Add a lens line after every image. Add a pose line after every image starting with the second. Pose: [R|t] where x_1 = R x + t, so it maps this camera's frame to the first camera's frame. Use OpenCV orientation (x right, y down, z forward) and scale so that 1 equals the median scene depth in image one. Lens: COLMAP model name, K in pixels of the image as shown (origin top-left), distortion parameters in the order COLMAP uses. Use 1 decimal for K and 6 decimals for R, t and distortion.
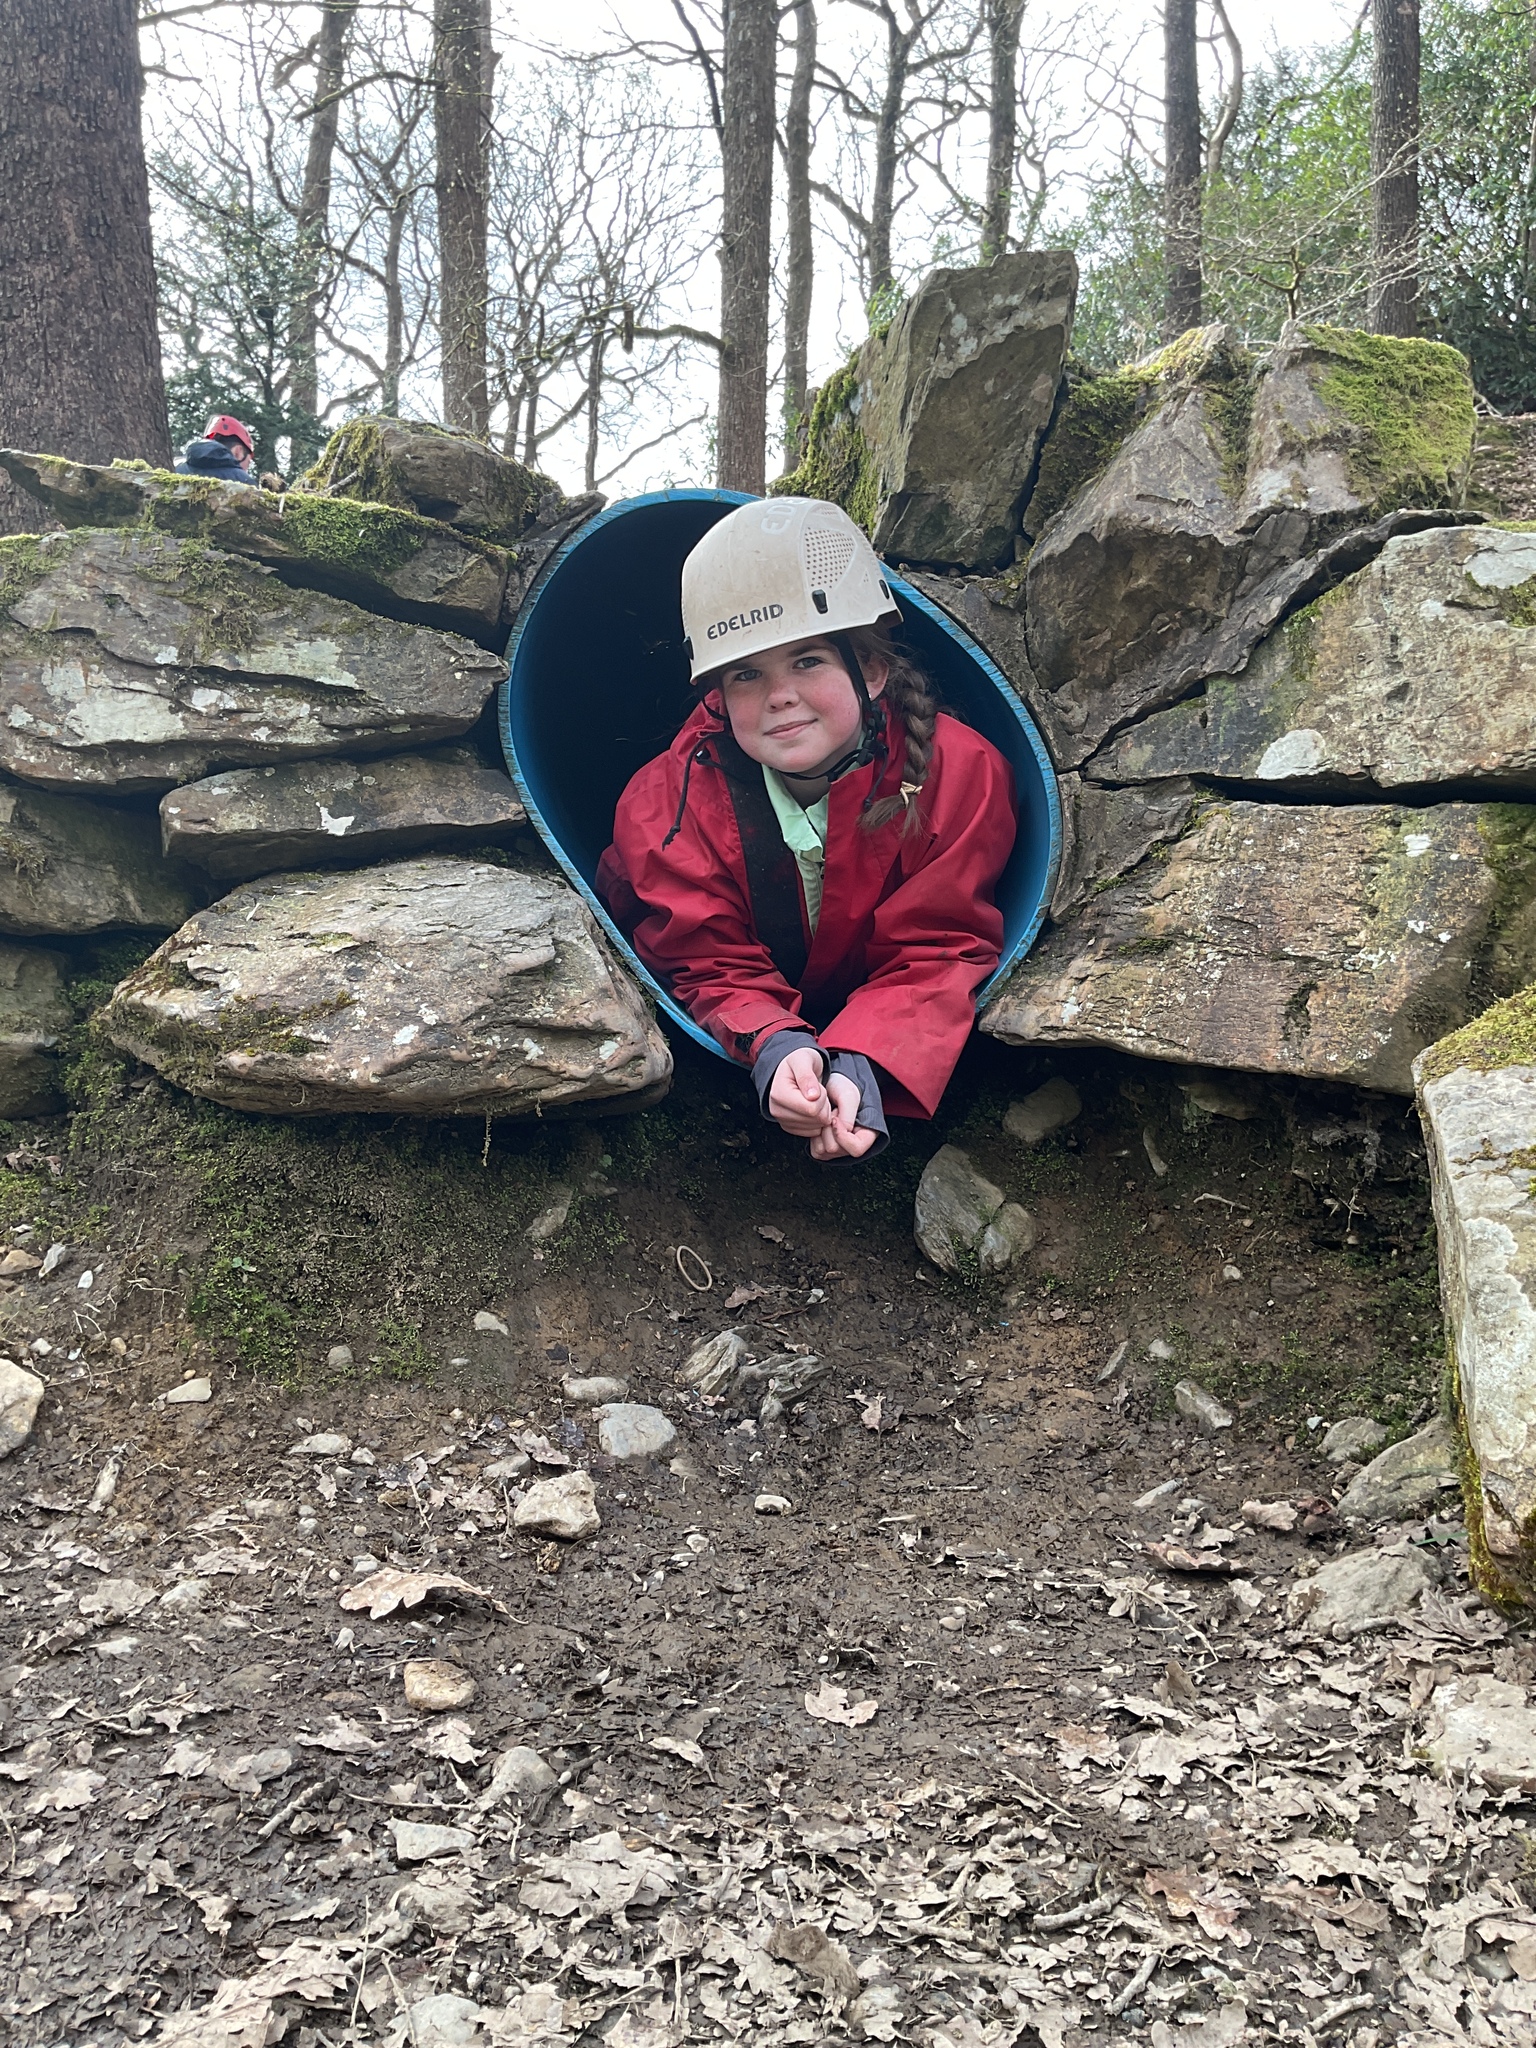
lens RADIAL K [[1686.7, 0, 761.0], [0, 1686.7, 1038.0], [0, 0, 1]] dist [0.086330, -0.175176]
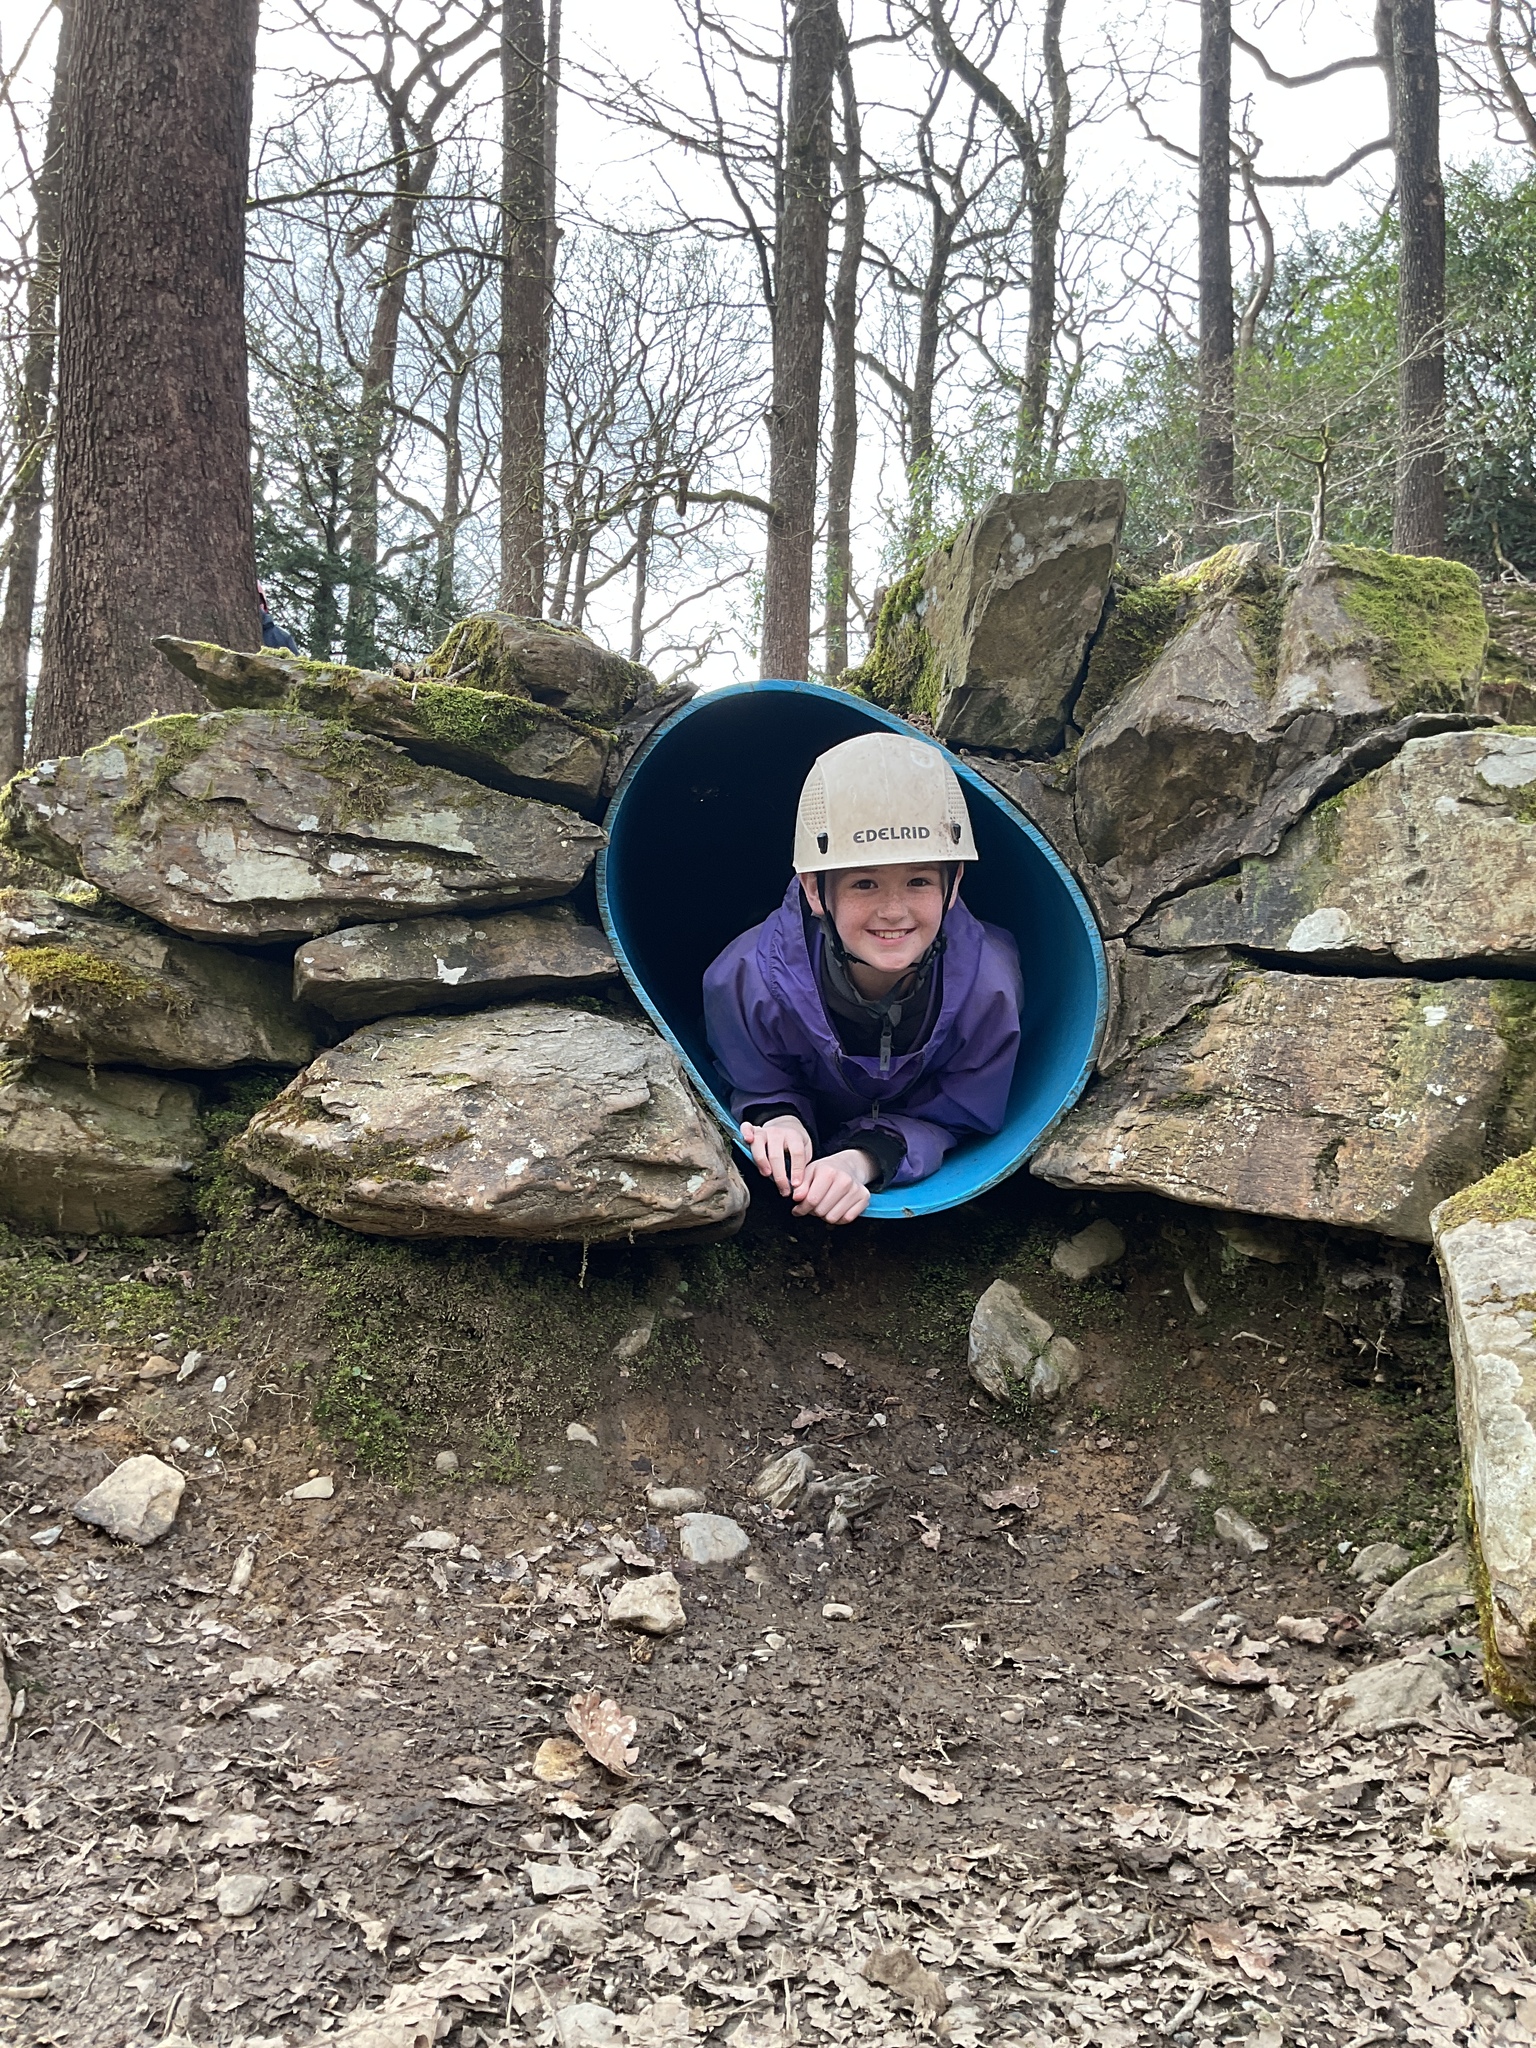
lens RADIAL K [[1679.5, 0, 761.2], [0, 1679.5, 1035.0], [0, 0, 1]] dist [0.096038, -0.191415]
pose [[0.999592, 0.020816, -0.019564, -0.028931], [-0.022360, 0.996353, -0.082340, -0.000582], [0.017779, 0.082744, 0.996412, -0.101795]]
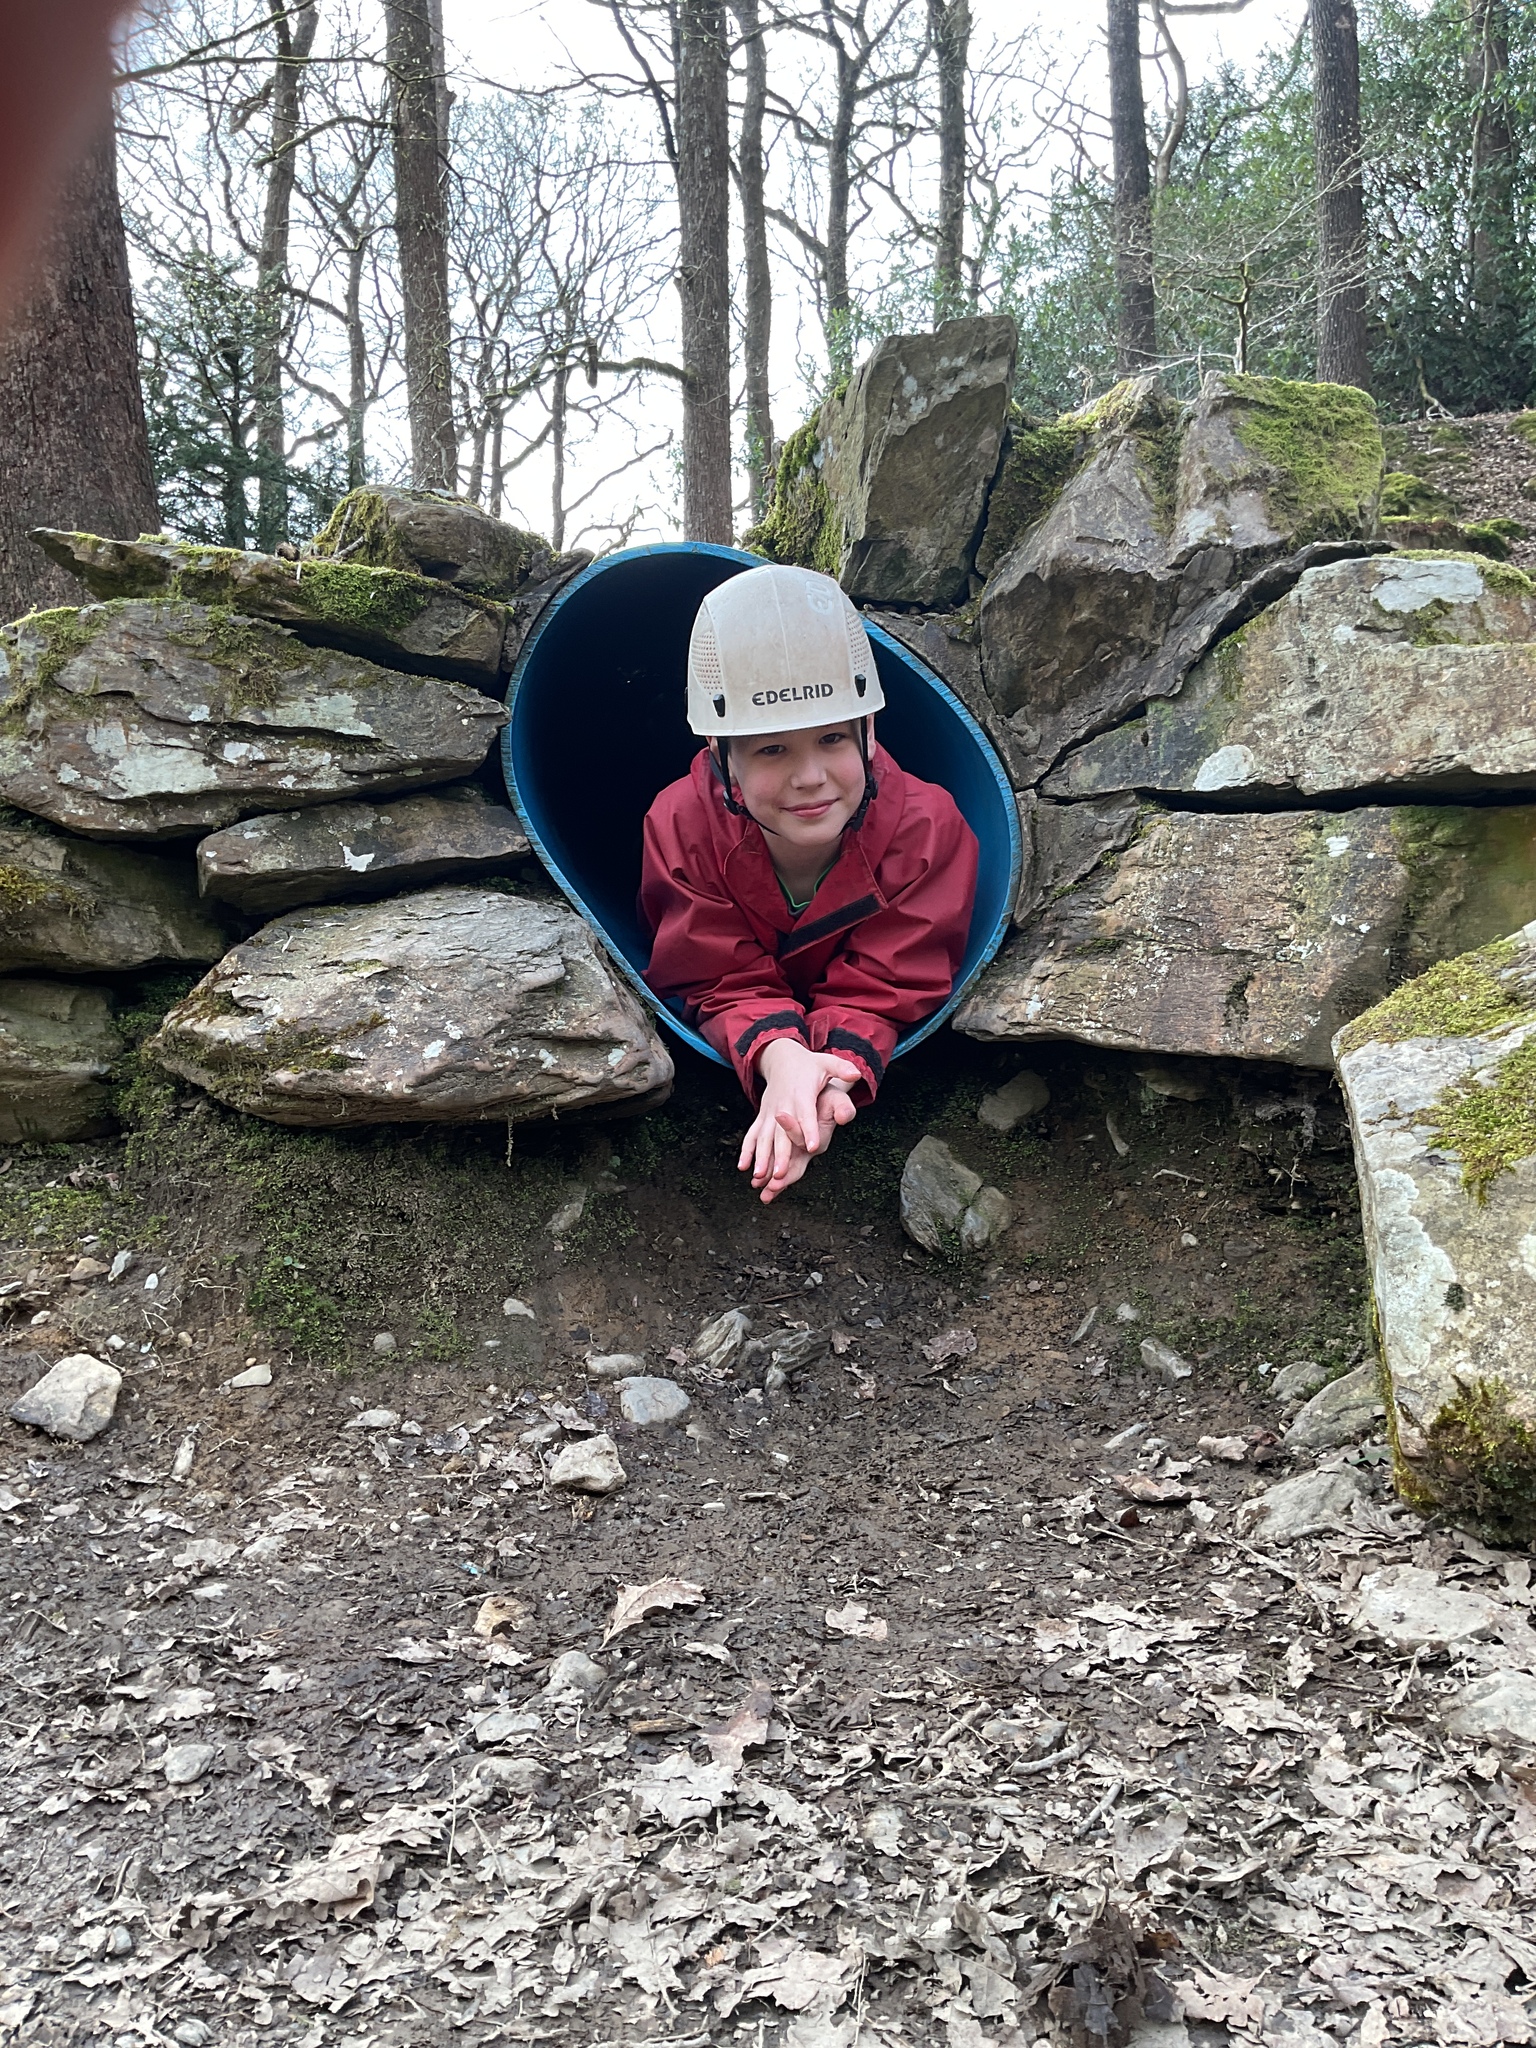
lens RADIAL K [[1674.1, 0, 761.5], [0, 1674.1, 1038.1], [0, 0, 1]] dist [0.092044, -0.181986]
pose [[0.999301, -0.036355, 0.008744, -0.004717], [0.036444, 0.999284, -0.010186, 0.009419], [-0.008367, 0.010497, 0.999910, -0.098220]]
